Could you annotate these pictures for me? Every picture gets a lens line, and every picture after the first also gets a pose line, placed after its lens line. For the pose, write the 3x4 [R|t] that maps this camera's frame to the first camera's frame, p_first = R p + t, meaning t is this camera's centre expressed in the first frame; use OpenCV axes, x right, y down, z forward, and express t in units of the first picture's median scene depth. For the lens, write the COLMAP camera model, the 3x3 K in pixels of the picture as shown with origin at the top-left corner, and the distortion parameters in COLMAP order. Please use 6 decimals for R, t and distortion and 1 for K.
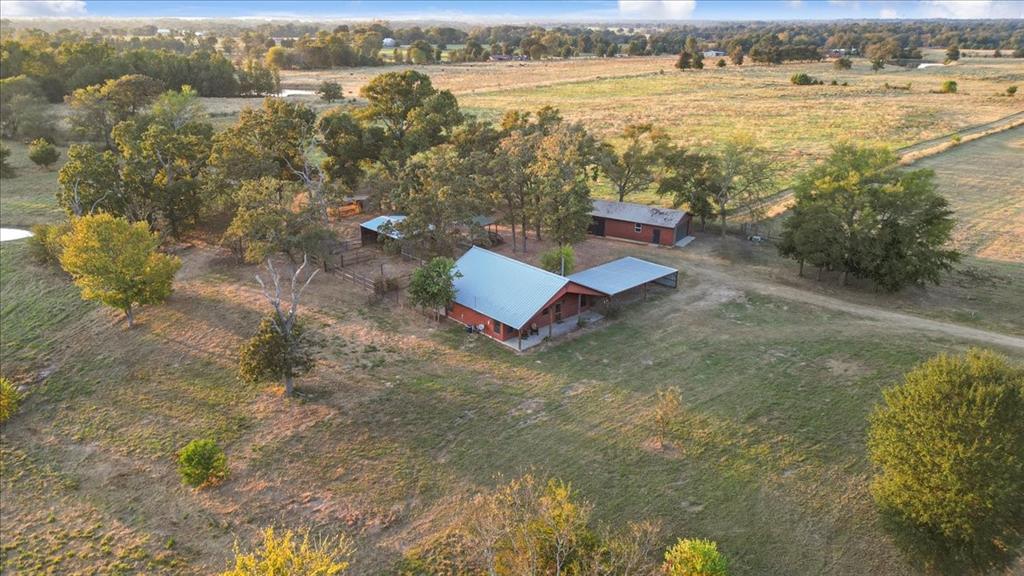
lens RADIAL K [[877.9, 0, 512.0], [0, 877.9, 288.0], [0, 0, 1]] dist [0.005148, -0.002675]
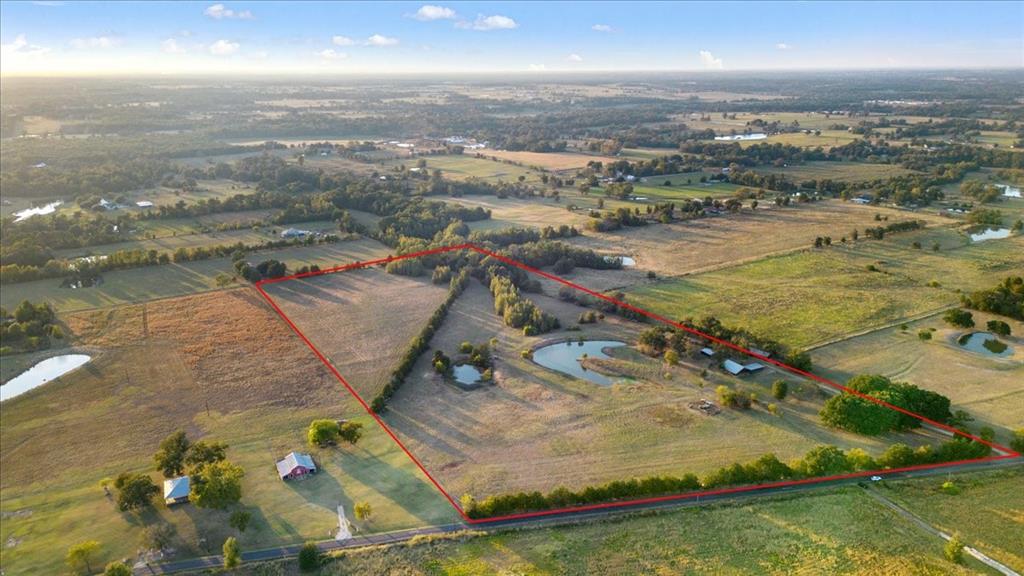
lens RADIAL K [[877.9, 0, 512.0], [0, 877.9, 288.0], [0, 0, 1]] dist [0.005148, -0.002675]
pose [[0.977058, 0.074993, -0.199335, -0.332465], [-0.086597, 0.994981, -0.050136, -0.107995], [0.194575, 0.066248, 0.978648, -5.270238]]
